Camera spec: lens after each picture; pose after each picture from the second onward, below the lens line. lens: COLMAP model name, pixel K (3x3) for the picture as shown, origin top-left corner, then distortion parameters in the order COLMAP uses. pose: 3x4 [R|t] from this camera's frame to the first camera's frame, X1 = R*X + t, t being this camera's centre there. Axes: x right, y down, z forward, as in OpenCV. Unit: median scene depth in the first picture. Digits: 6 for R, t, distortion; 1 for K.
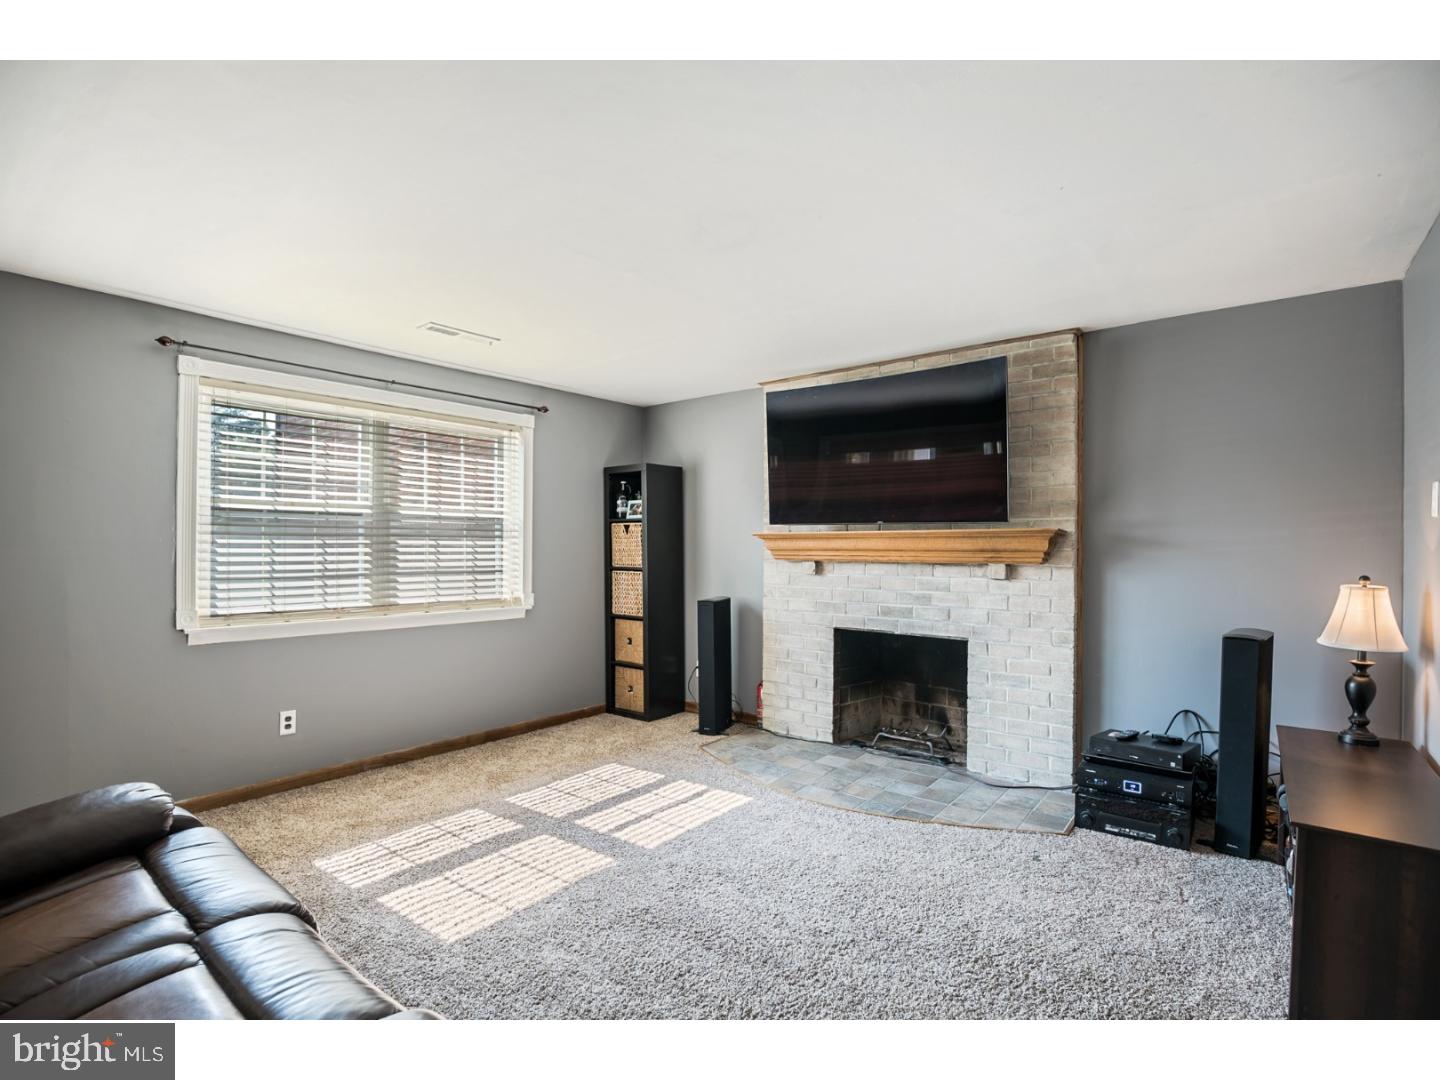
lens RADIAL K [[666.9, 0, 720.9], [0, 666.9, 537.6], [0, 0, 1]] dist [0.004420, 0.000950]
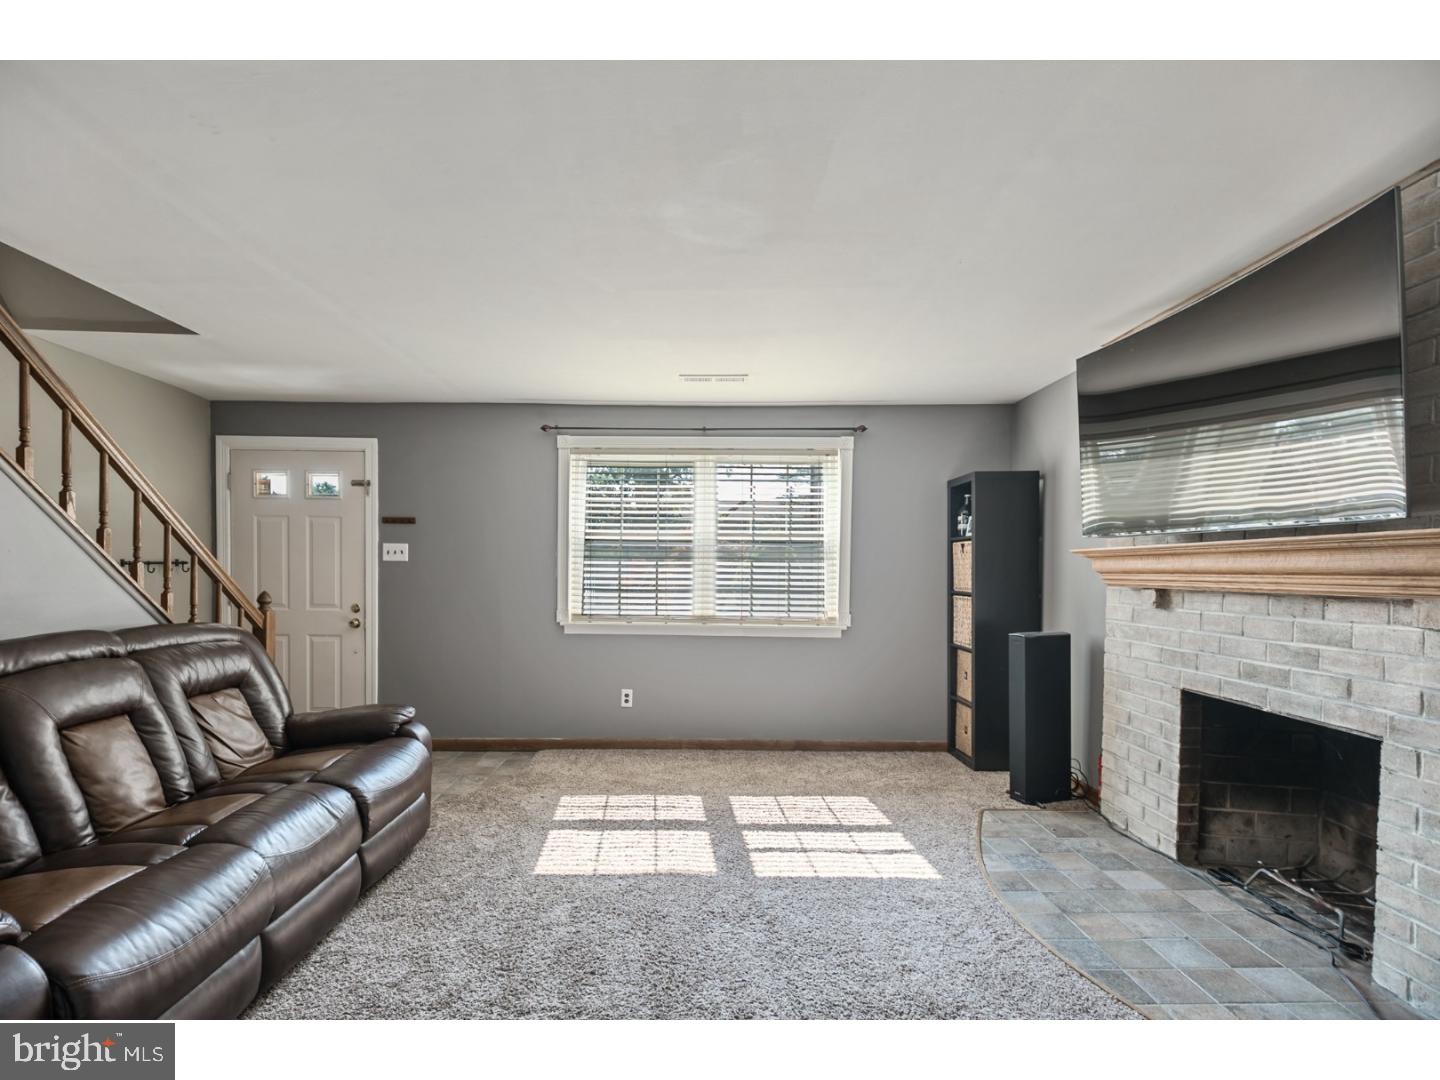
lens RADIAL K [[666.9, 0, 712.6], [0, 666.9, 576.7], [0, 0, 1]] dist [0.004420, 0.000950]
pose [[0.647365, 0.010718, -0.762105, 0.406666], [0.005662, 0.999806, 0.018871, 0.007722], [0.762159, -0.016532, 0.647178, 0.227815]]
